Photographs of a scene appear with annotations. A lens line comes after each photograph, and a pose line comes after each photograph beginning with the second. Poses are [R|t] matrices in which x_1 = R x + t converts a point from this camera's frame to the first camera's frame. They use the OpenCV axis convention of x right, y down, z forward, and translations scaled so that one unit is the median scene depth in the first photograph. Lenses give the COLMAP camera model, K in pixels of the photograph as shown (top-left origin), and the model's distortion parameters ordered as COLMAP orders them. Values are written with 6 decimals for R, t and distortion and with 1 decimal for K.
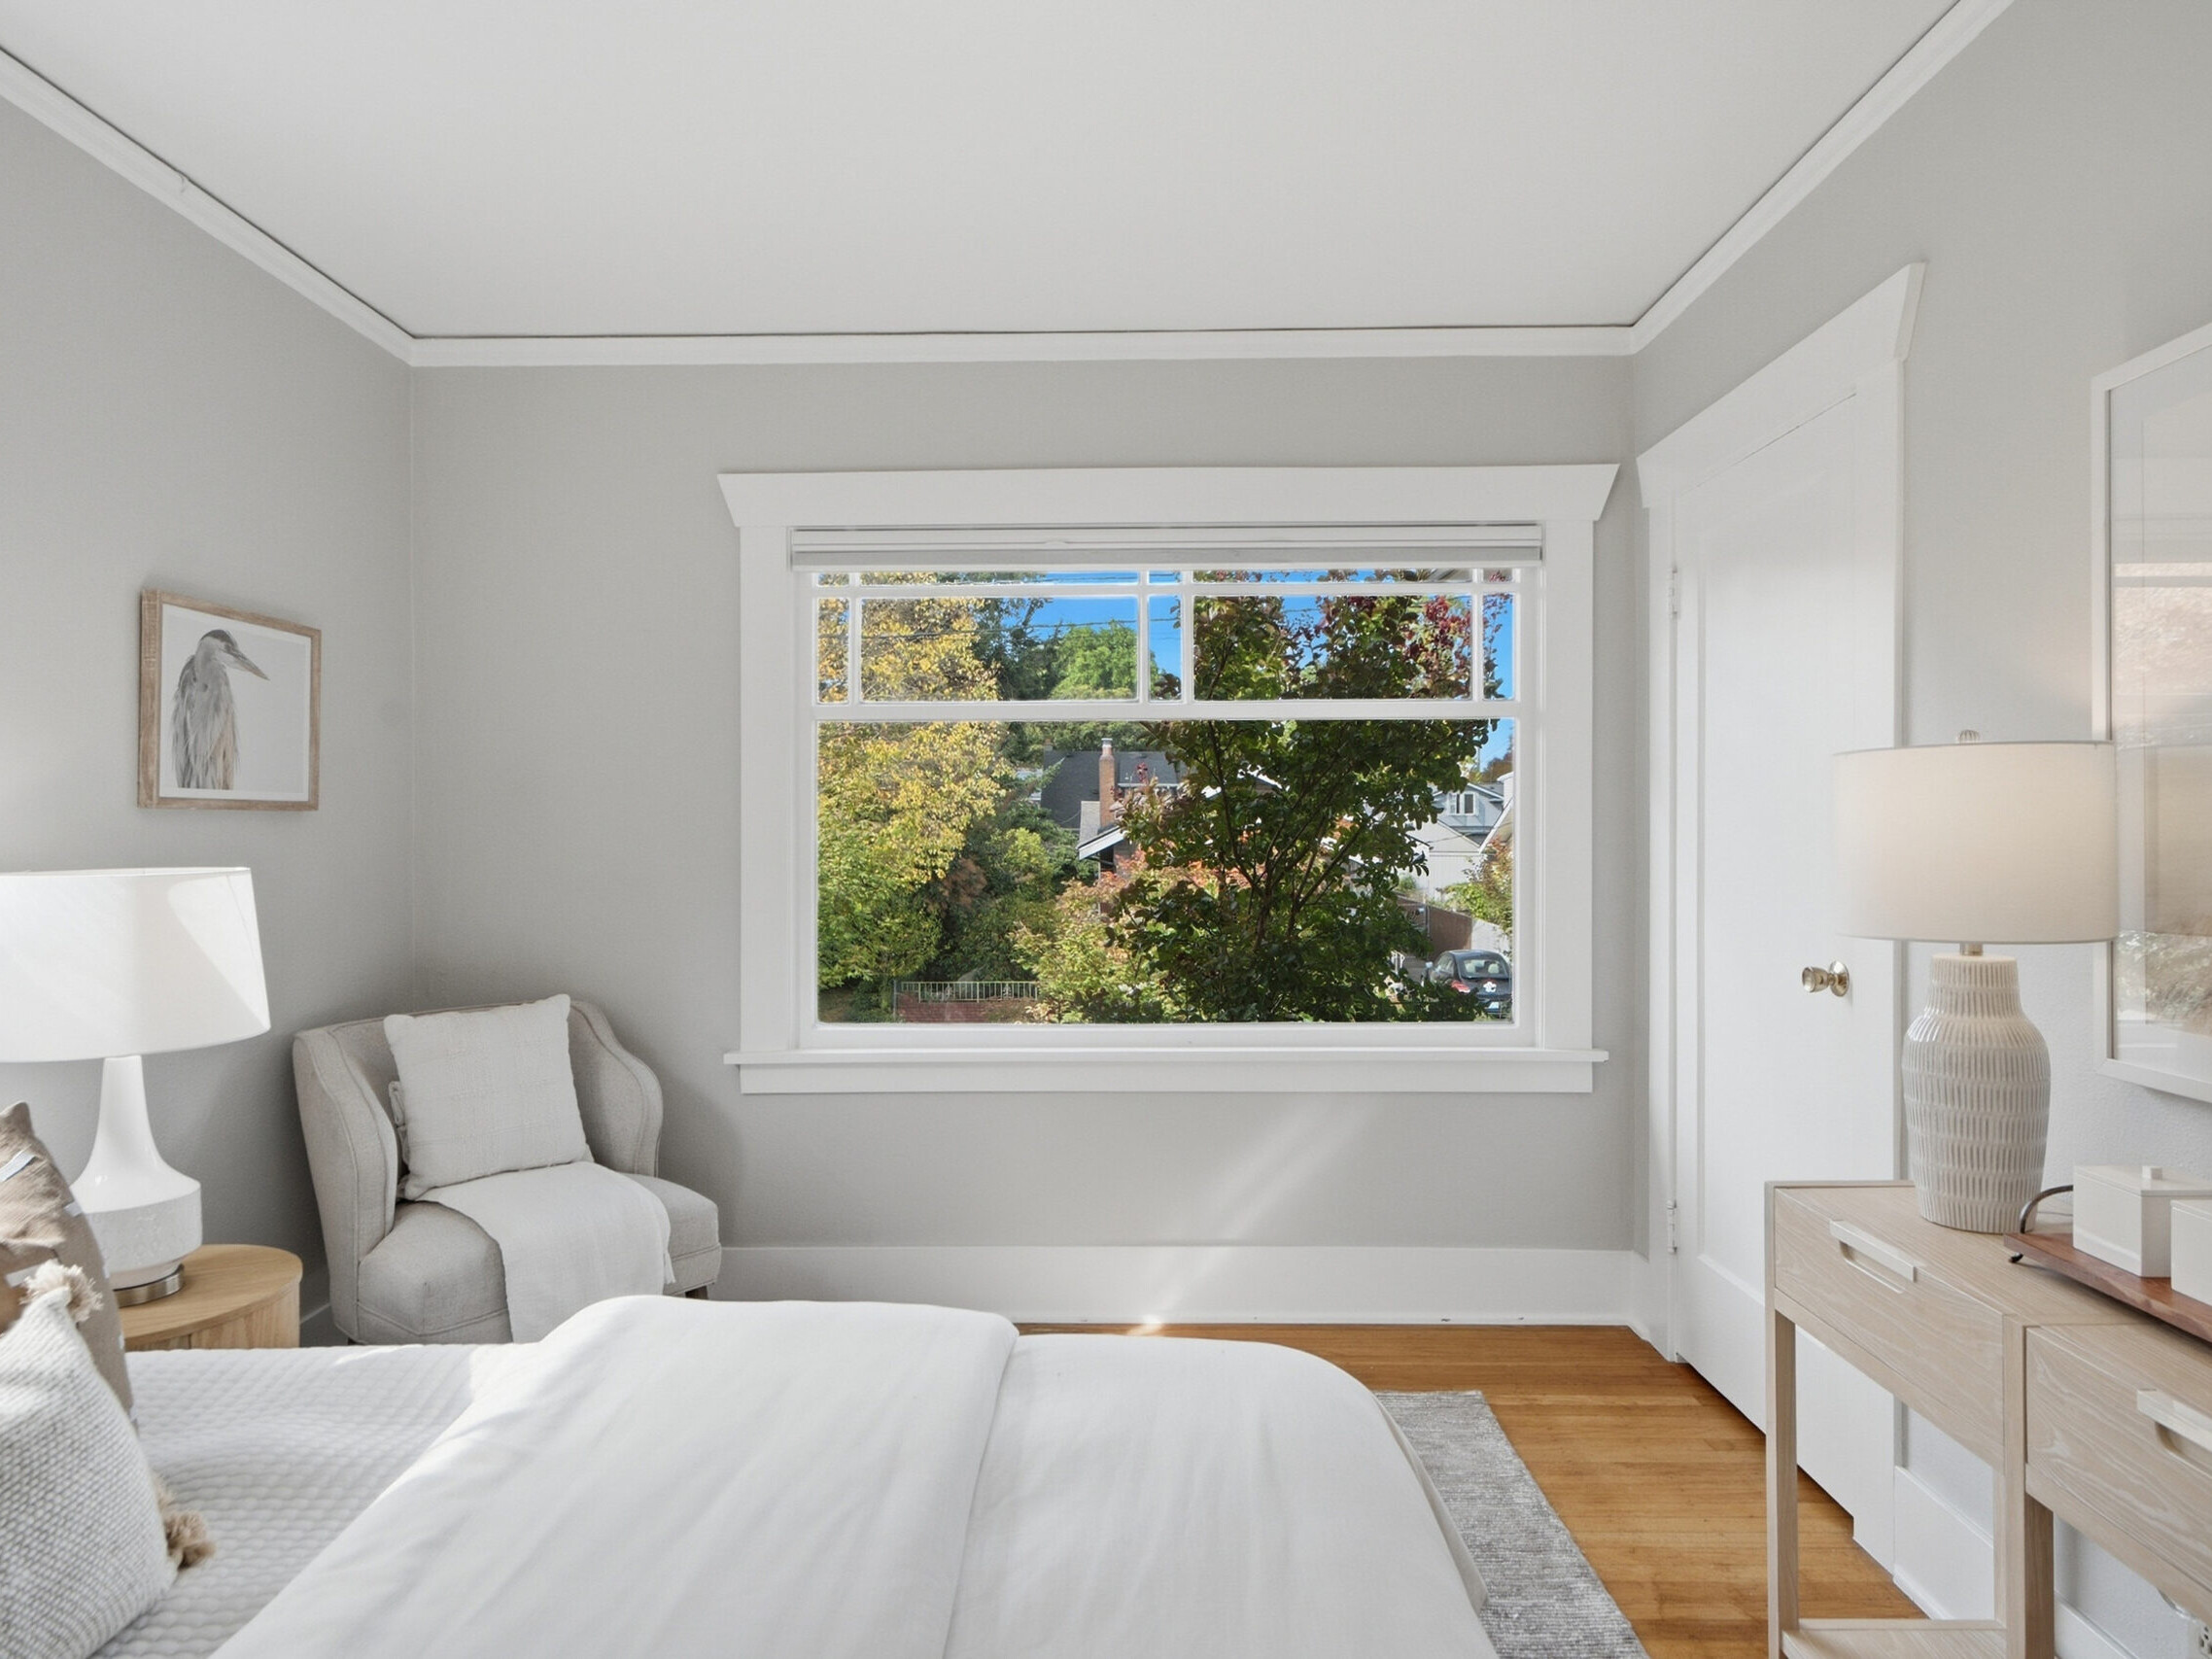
lens RADIAL K [[1310.3, 0, 1098.3], [0, 1310.3, 833.3], [0, 0, 1]] dist [-0.012557, 0.010809]
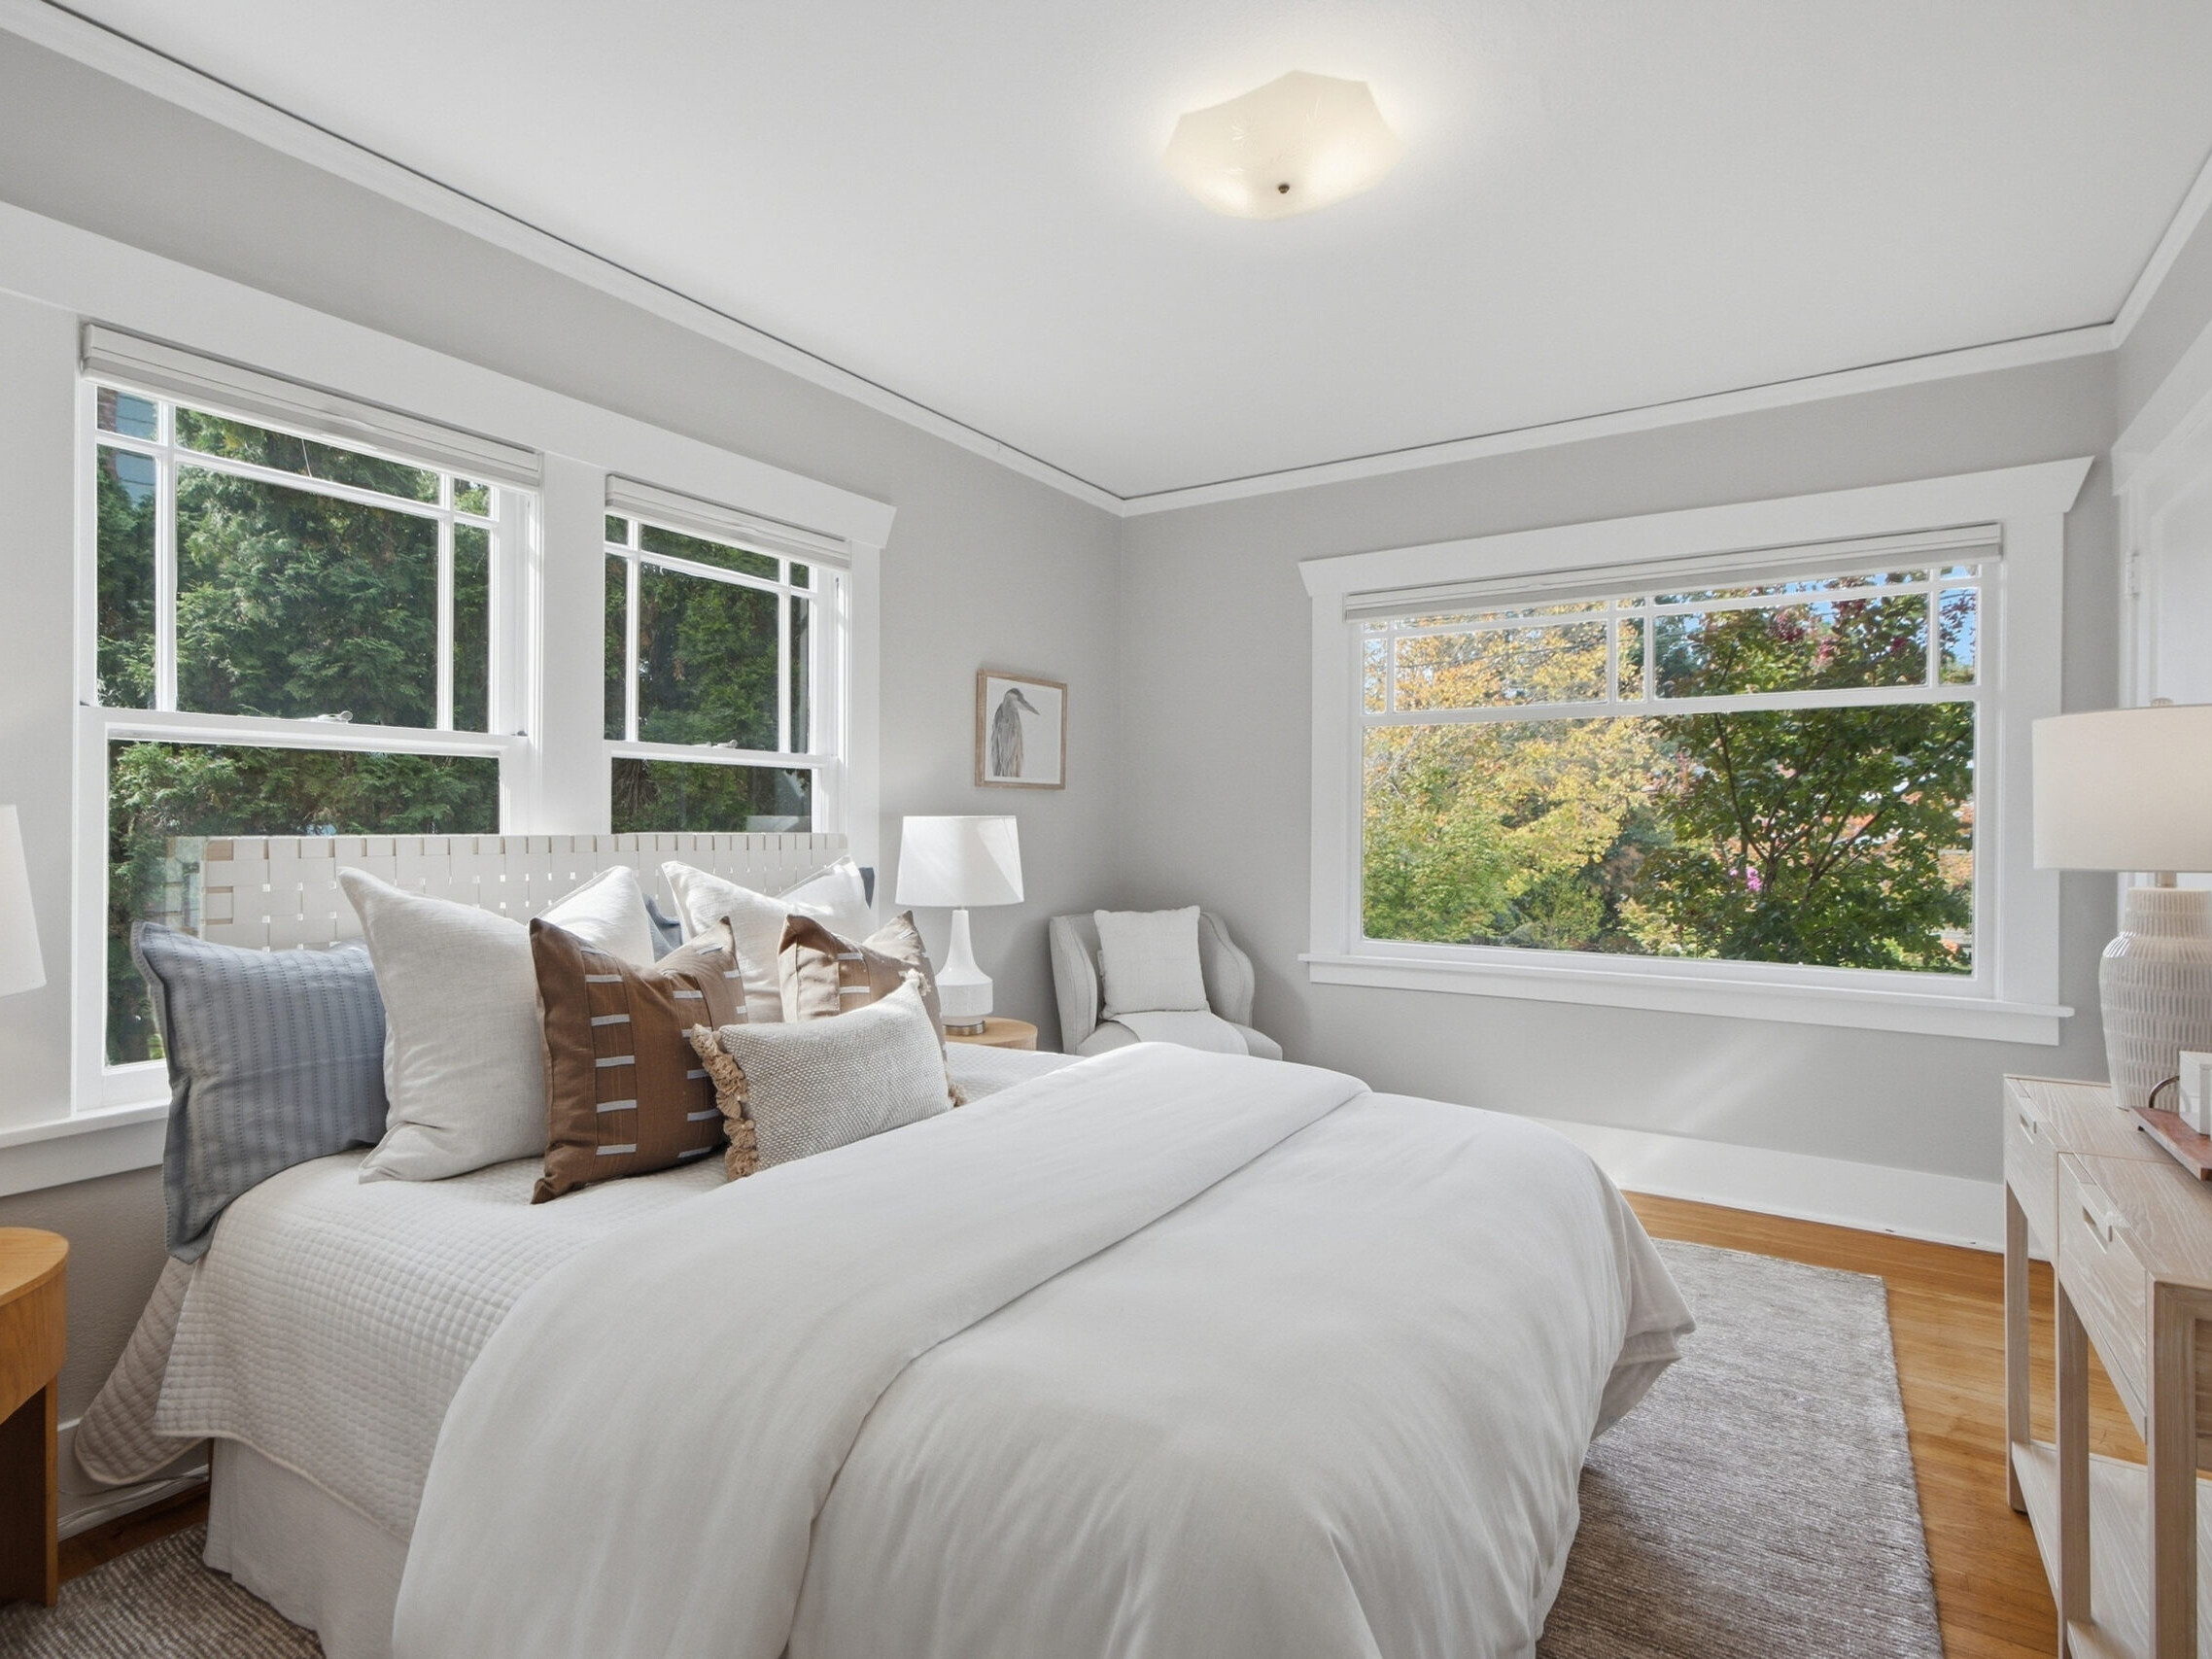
lens RADIAL K [[1135.1, 0, 1122.9], [0, 1135.1, 816.8], [0, 0, 1]] dist [-0.005199, 0.002024]
pose [[0.852969, 0.003615, -0.521949, 0.227864], [-0.008089, 0.999947, -0.006295, 0.025077], [0.521899, 0.009591, 0.852953, -0.213623]]
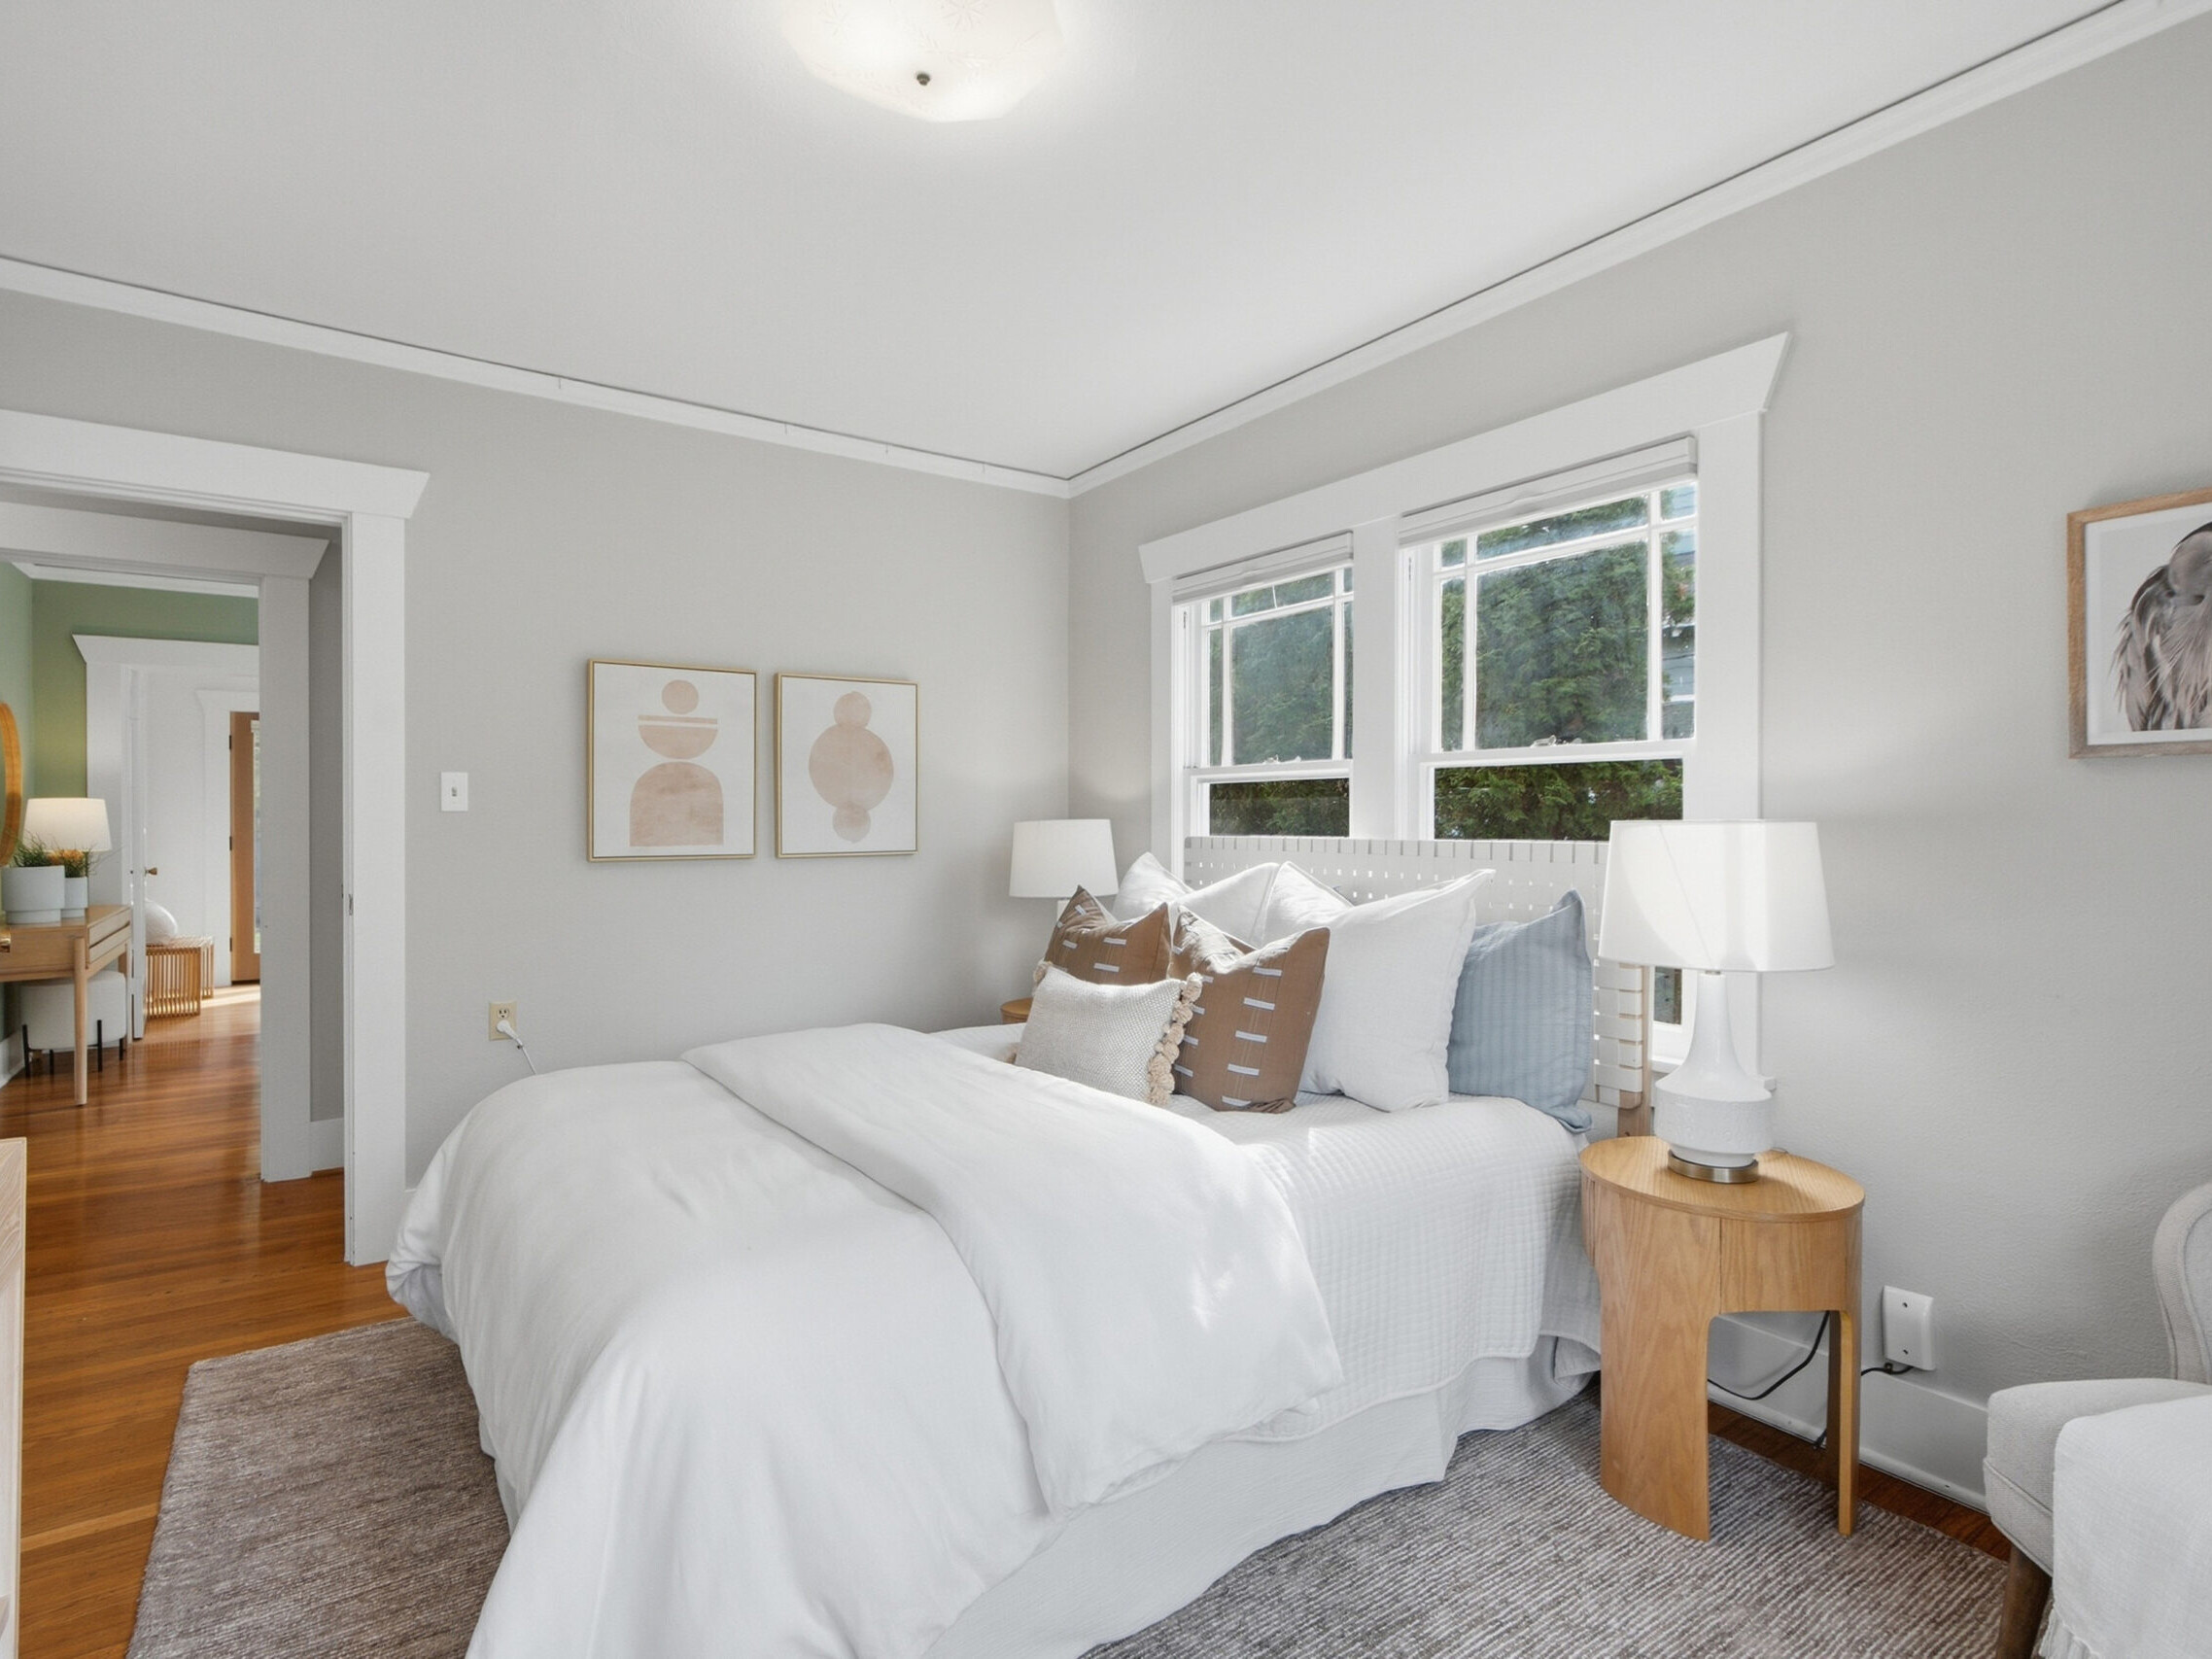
lens RADIAL K [[1135.1, 0, 1101.9], [0, 1135.1, 834.6], [0, 0, 1]] dist [-0.005199, 0.002024]
pose [[-0.819850, 0.017117, -0.572322, 0.208937], [0.005784, 0.999750, 0.021615, 0.009867], [0.572549, 0.014410, -0.819744, 0.983156]]
